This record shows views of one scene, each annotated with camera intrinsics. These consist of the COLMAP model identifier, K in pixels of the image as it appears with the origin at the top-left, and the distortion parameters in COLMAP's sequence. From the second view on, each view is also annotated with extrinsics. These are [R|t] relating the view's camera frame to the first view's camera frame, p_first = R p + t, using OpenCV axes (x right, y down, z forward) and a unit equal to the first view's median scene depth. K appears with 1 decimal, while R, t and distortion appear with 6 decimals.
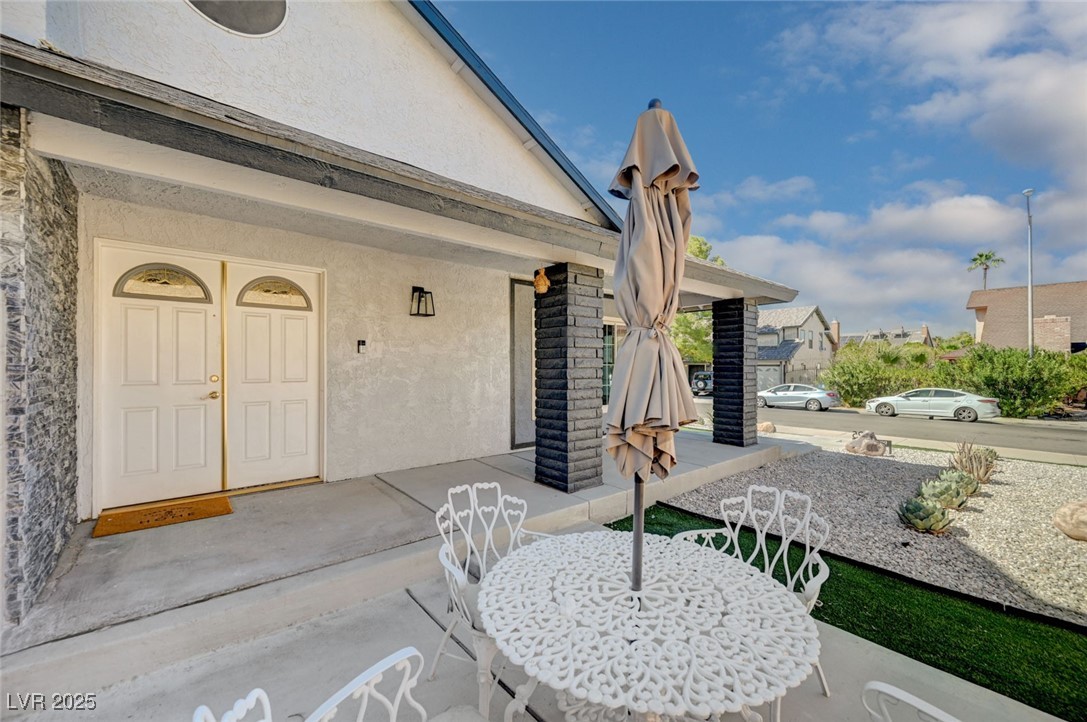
lens RADIAL K [[429.8, 0, 543.5], [0, 429.8, 361.0], [0, 0, 1]] dist [0.009987, 0.000226]
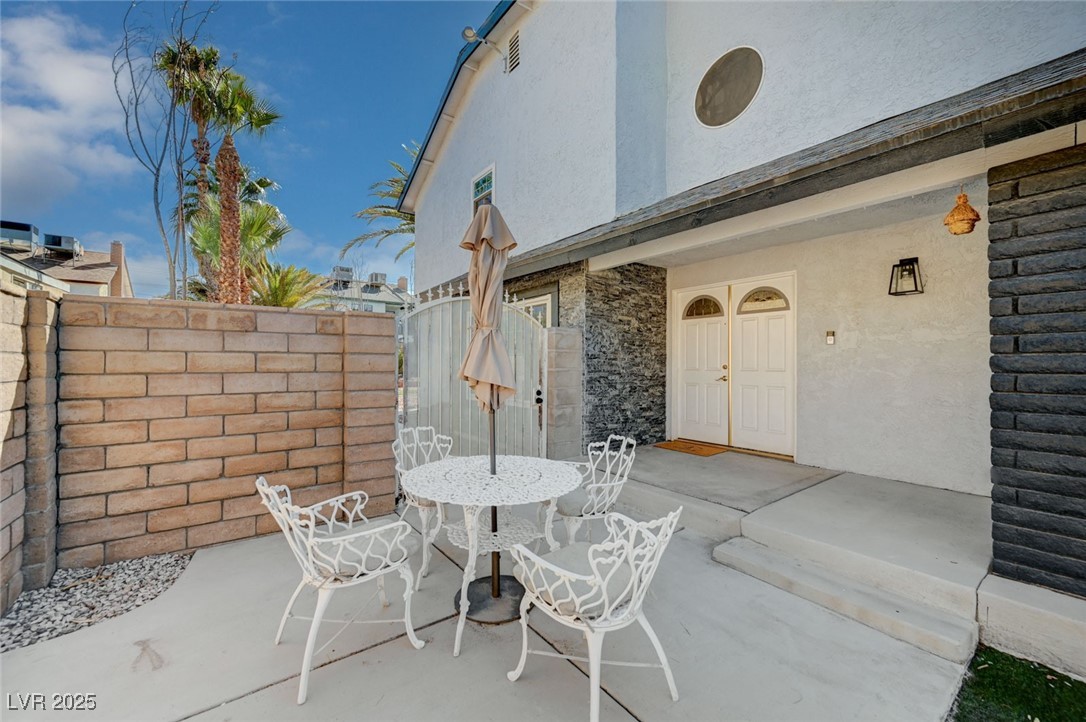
lens RADIAL K [[429.4, 0, 543.0], [0, 429.4, 361.0], [0, 0, 1]] dist [0.009987, 0.000226]
pose [[-0.046983, -0.010013, -0.998846, 0.616873], [0.009034, 0.999905, -0.010448, 0.025101], [0.998855, -0.009514, -0.046888, 0.396334]]
